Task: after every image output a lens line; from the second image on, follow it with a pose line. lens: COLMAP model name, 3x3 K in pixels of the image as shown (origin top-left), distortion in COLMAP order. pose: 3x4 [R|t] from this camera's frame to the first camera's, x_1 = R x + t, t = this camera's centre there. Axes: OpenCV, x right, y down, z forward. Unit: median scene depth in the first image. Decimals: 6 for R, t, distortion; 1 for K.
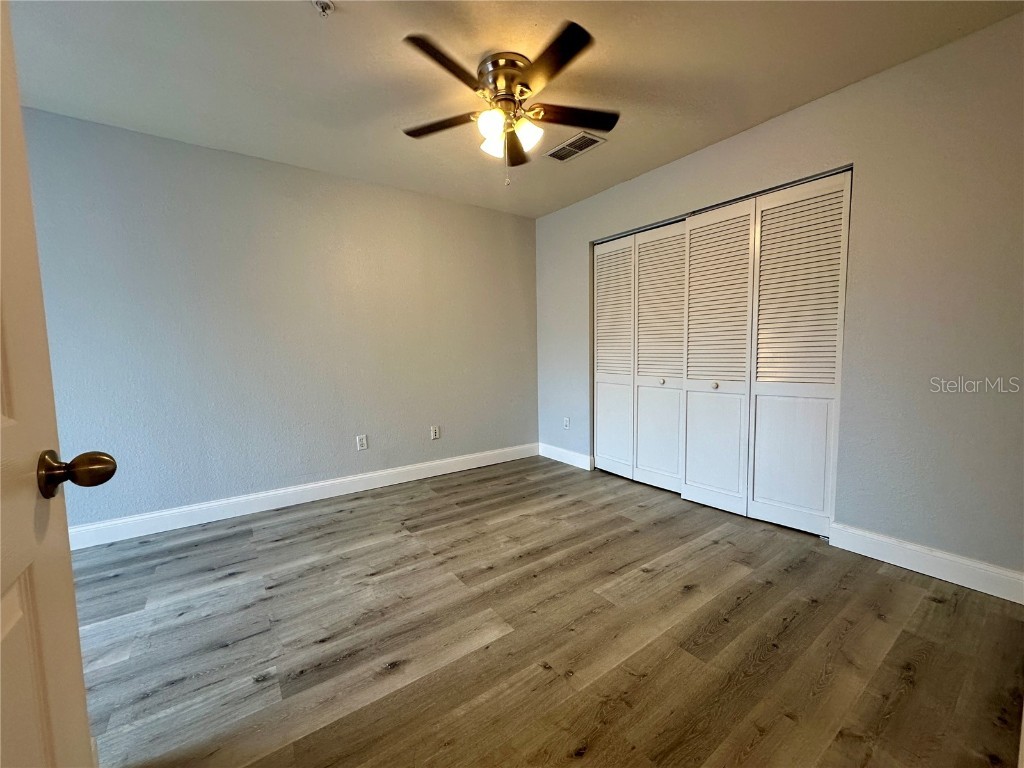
lens RADIAL K [[408.0, 0, 512.0], [0, 408.0, 384.0], [0, 0, 1]] dist [-0.000676, -0.000011]
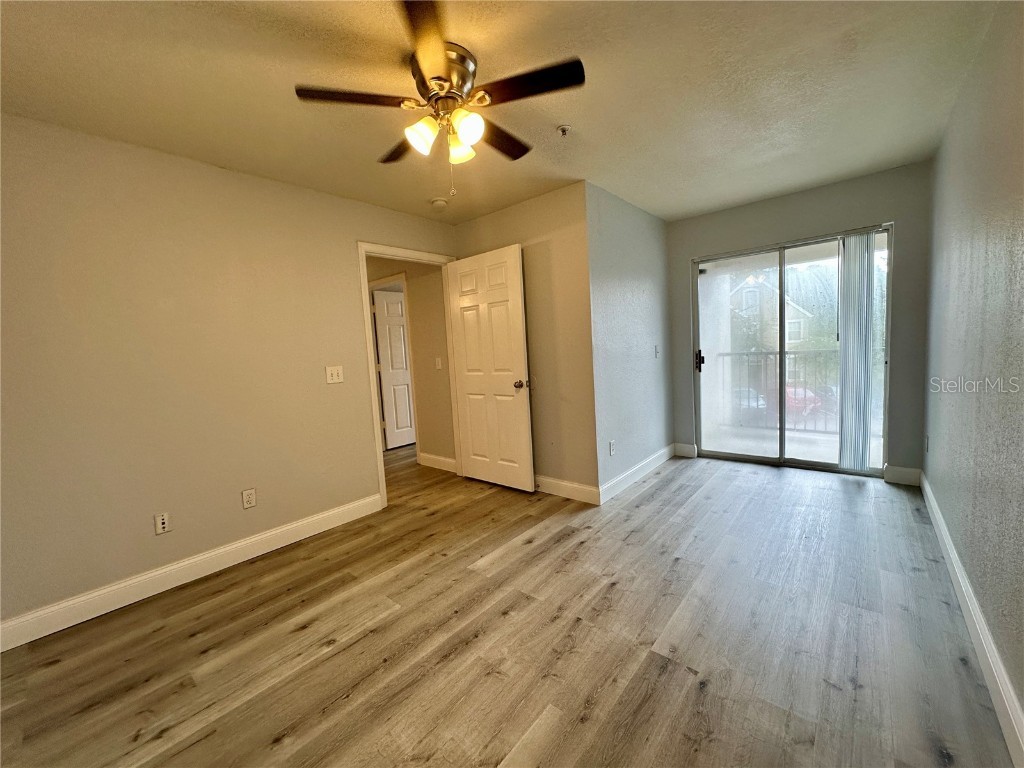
lens RADIAL K [[408.0, 0, 512.0], [0, 408.0, 384.0], [0, 0, 1]] dist [-0.000676, -0.000011]
pose [[-0.967909, 0.093377, -0.233308, 0.089622], [0.053736, 0.983835, 0.170826, -0.196487], [0.245488, 0.152807, -0.957280, 1.625922]]
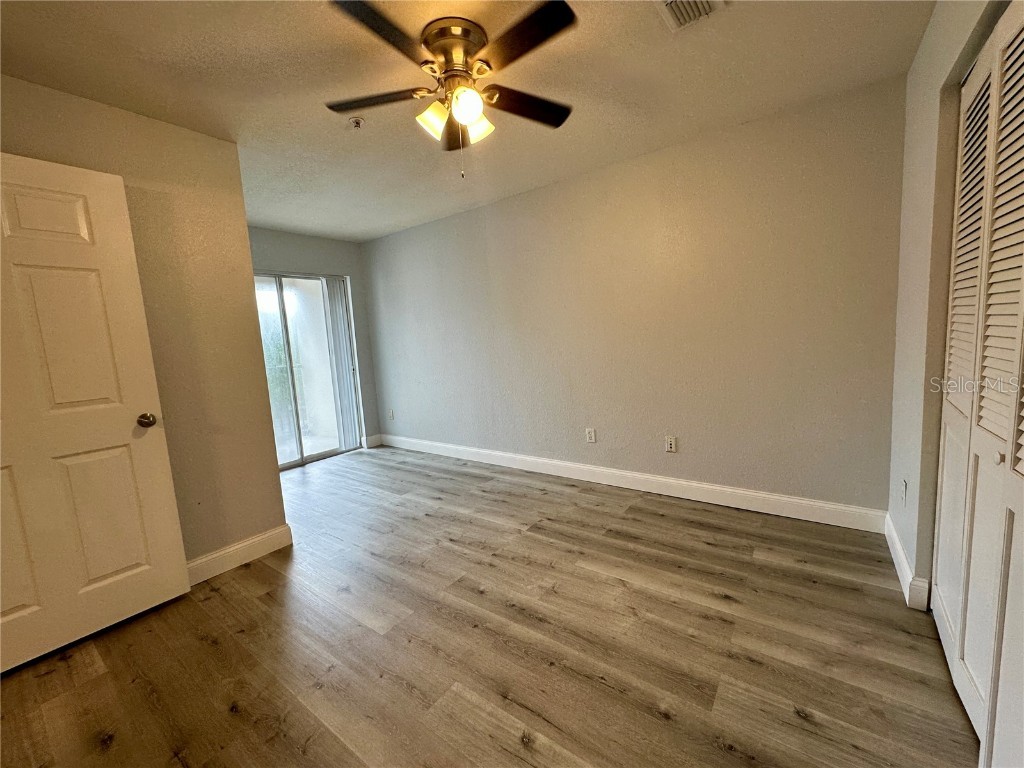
lens RADIAL K [[408.0, 0, 512.0], [0, 408.0, 384.0], [0, 0, 1]] dist [-0.000676, -0.000011]
pose [[0.313796, 0.105876, -0.943569, 0.739629], [-0.022562, 0.994314, 0.104067, -0.123784], [0.949222, -0.011367, 0.314401, 0.692440]]
